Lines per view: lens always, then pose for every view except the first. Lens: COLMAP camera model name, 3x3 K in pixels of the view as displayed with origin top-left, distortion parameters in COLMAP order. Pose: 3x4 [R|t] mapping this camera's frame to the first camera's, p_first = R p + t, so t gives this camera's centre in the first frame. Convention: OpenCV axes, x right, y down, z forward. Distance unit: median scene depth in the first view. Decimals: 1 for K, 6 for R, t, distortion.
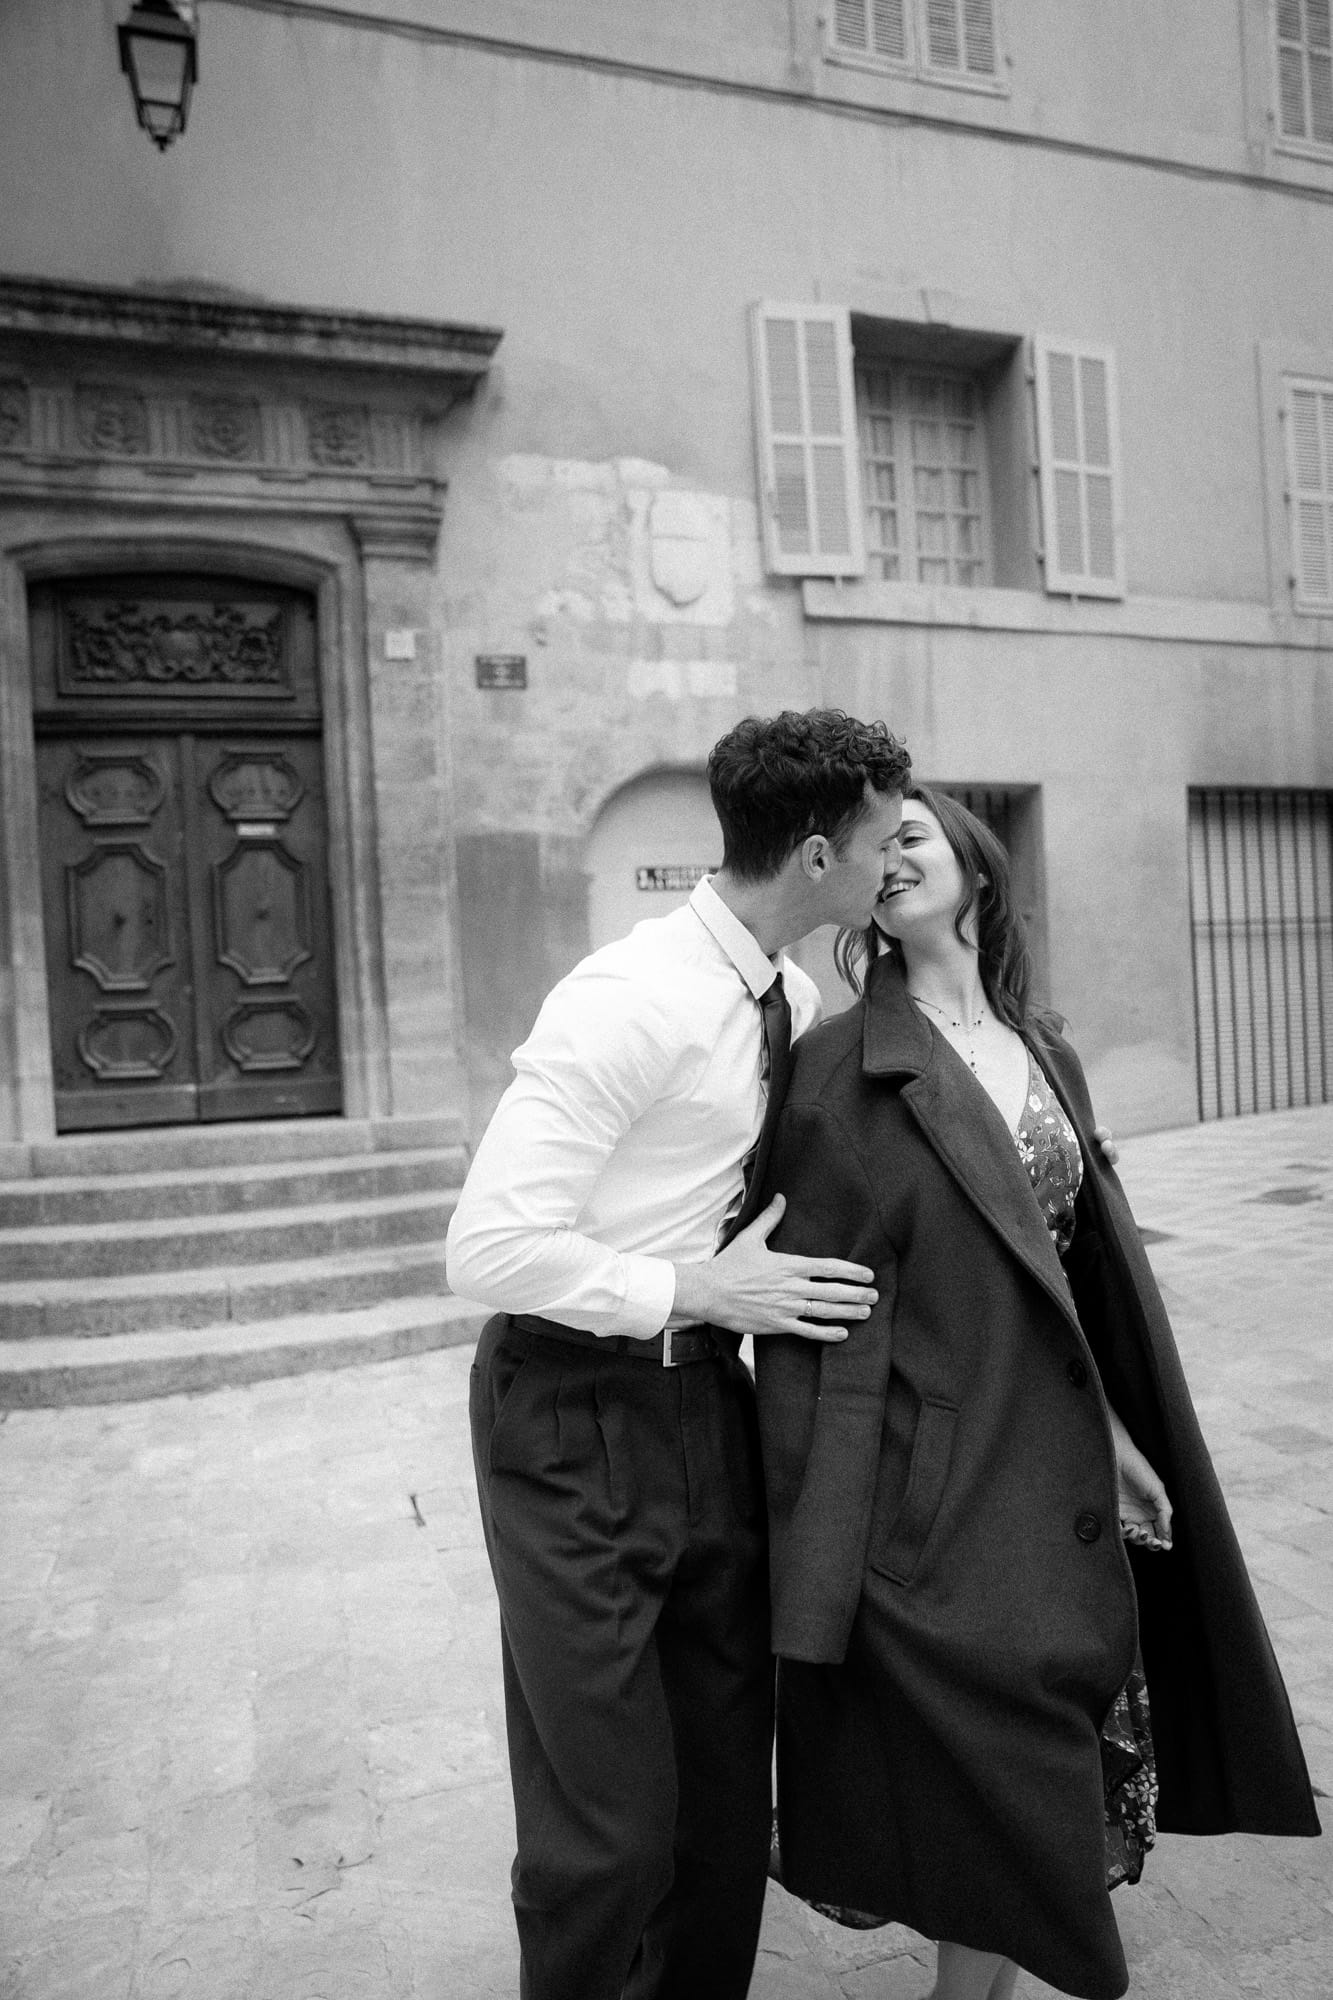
lens RADIAL K [[1412.4, 0, 666.5], [0, 1412.4, 1000.0], [0, 0, 1]] dist [-0.106138, 0.100099]
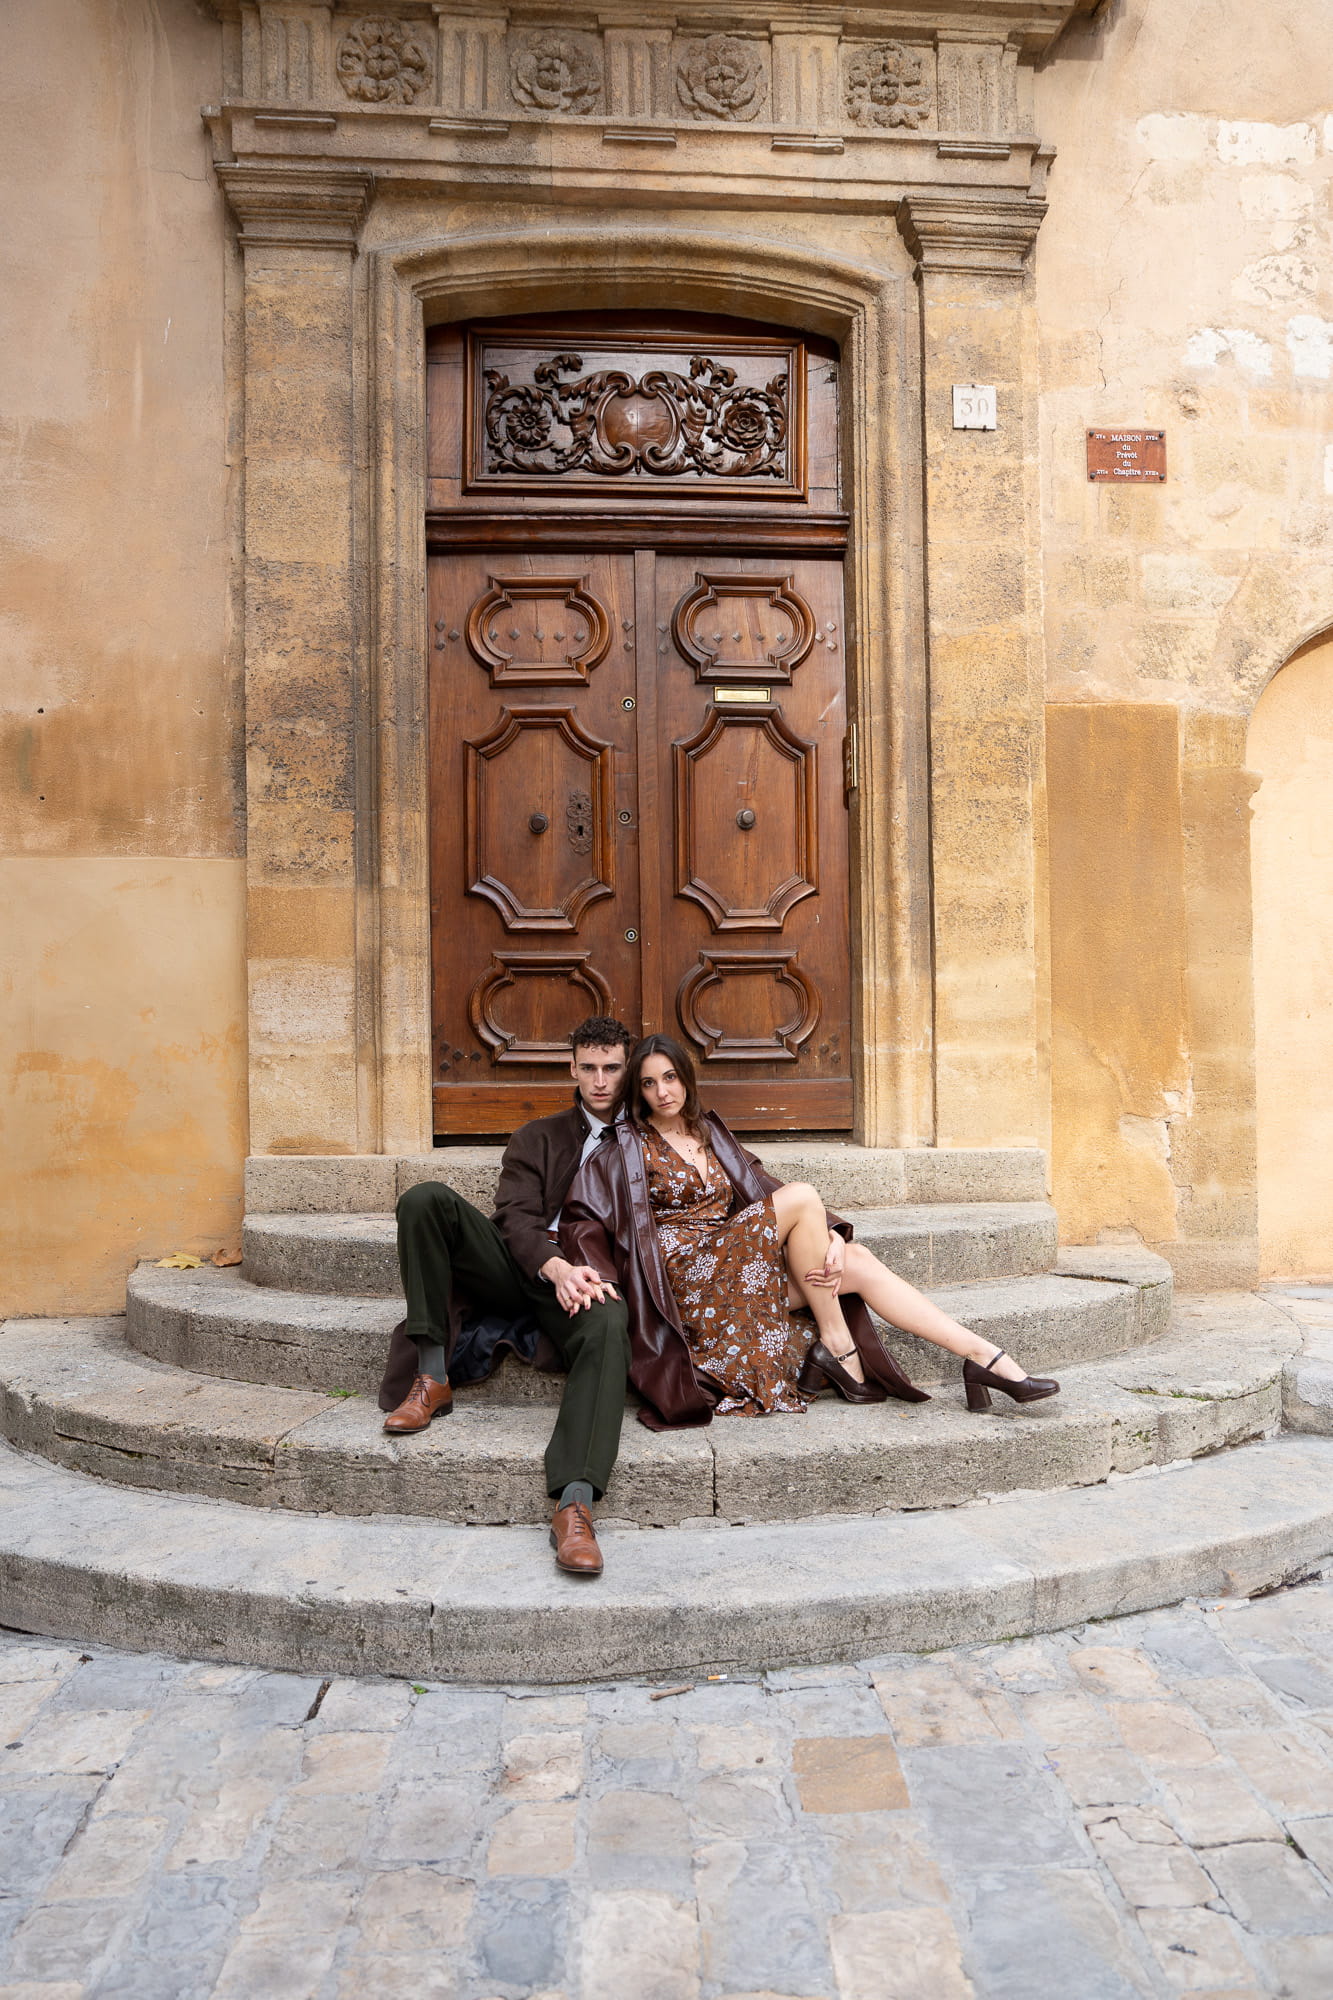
lens RADIAL K [[1443.2, 0, 680.7], [0, 1443.2, 964.3], [0, 0, 1]] dist [-0.080574, 0.081117]
pose [[0.969408, 0.037650, -0.242552, -0.156246], [-0.042625, 0.998974, -0.015293, 0.016040], [0.241727, 0.025164, 0.970018, 0.348878]]
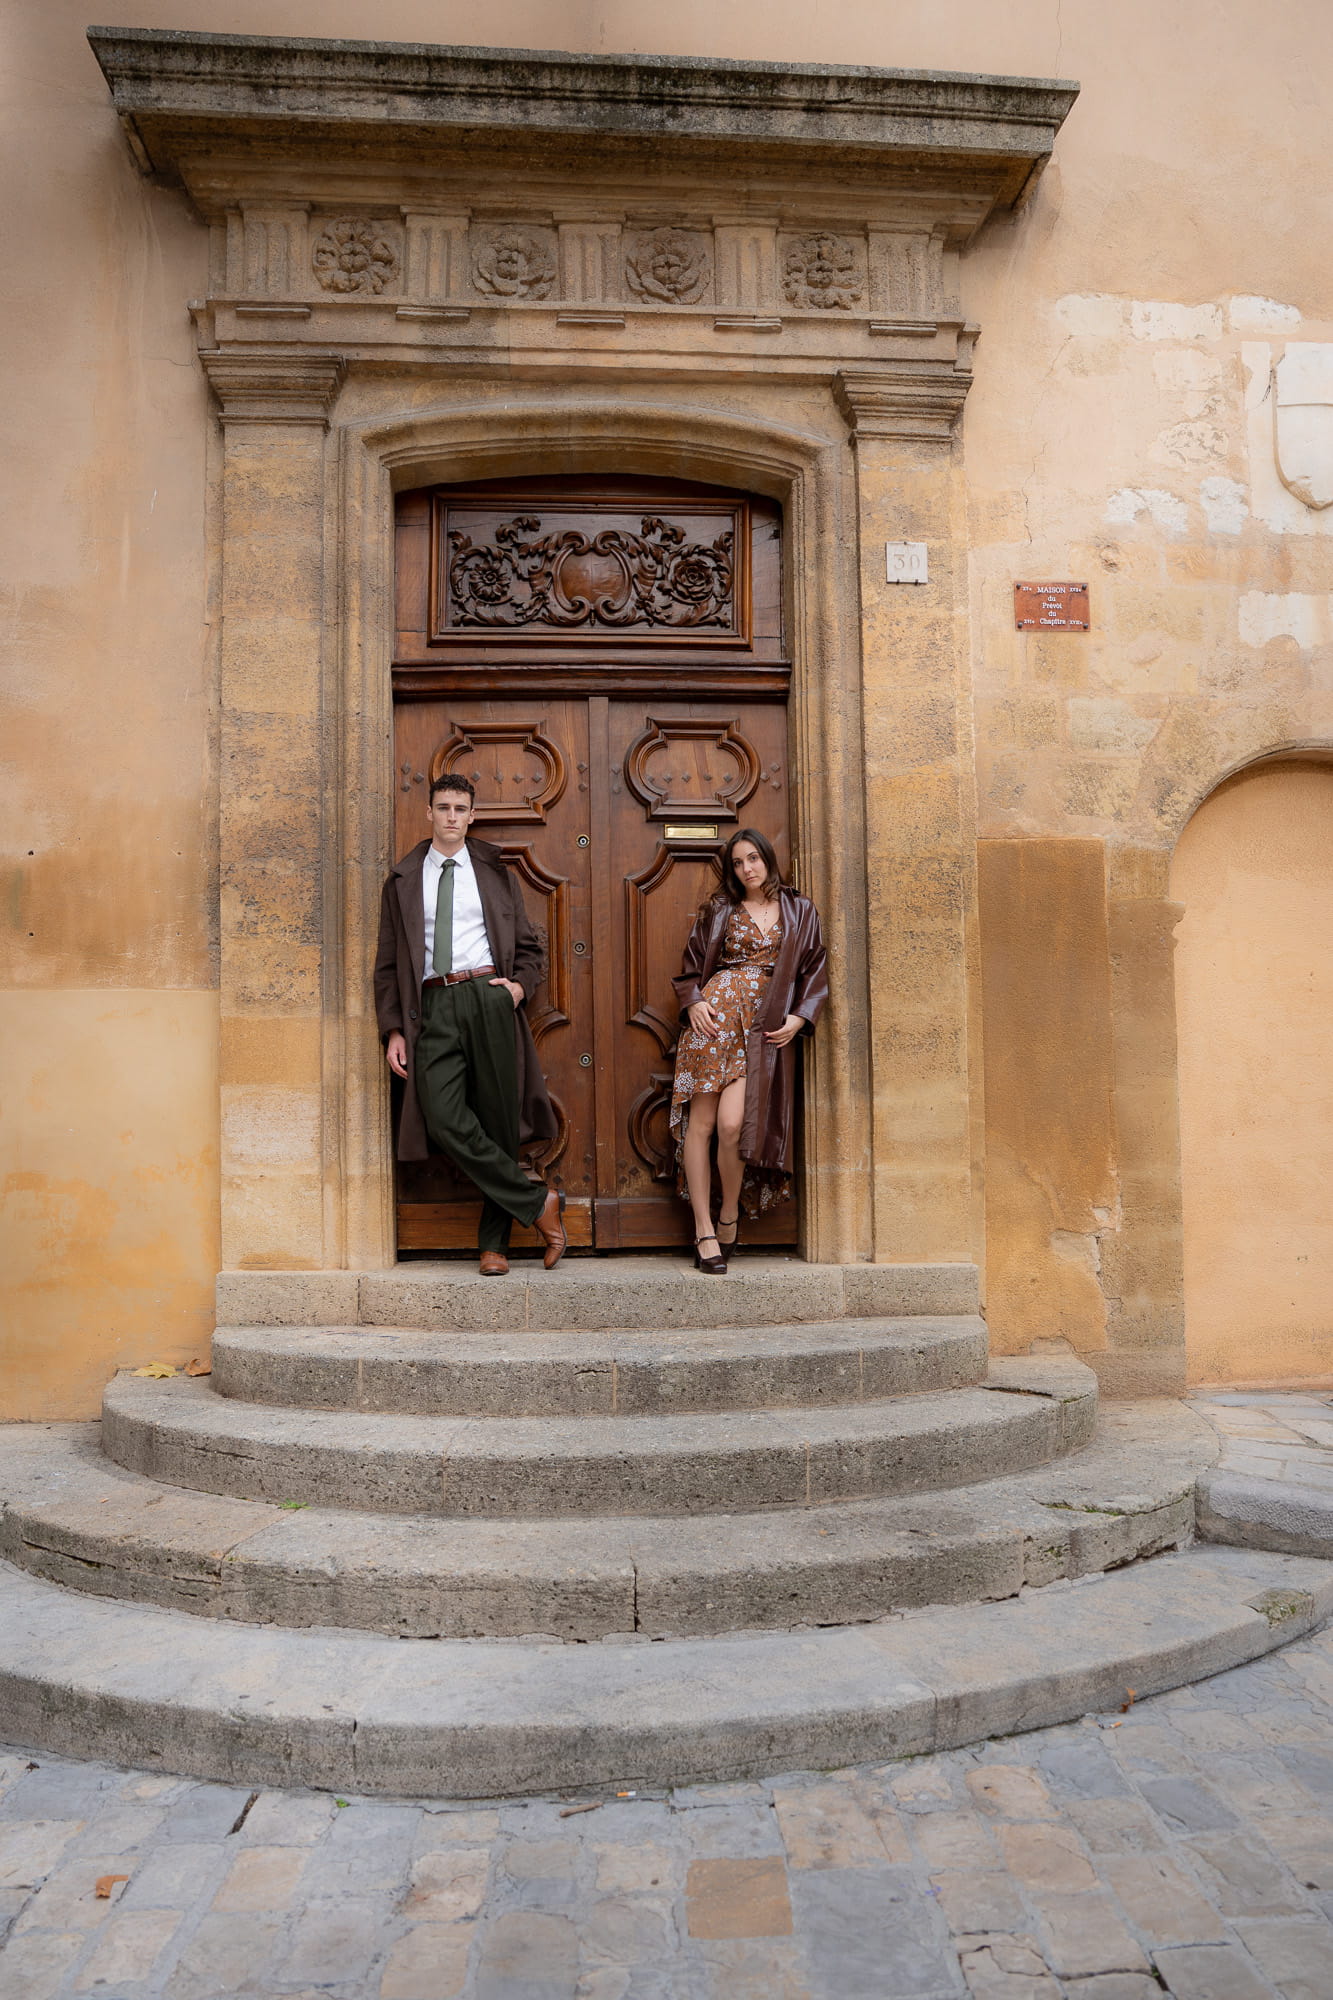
lens RADIAL K [[1362.4, 0, 668.8], [0, 1362.4, 1011.1], [0, 0, 1]] dist [-0.103965, 0.075237]
pose [[0.965718, 0.027888, -0.258092, -0.130150], [-0.041353, 0.998044, -0.046890, -0.001475], [0.256280, 0.055955, 0.964982, 0.358943]]
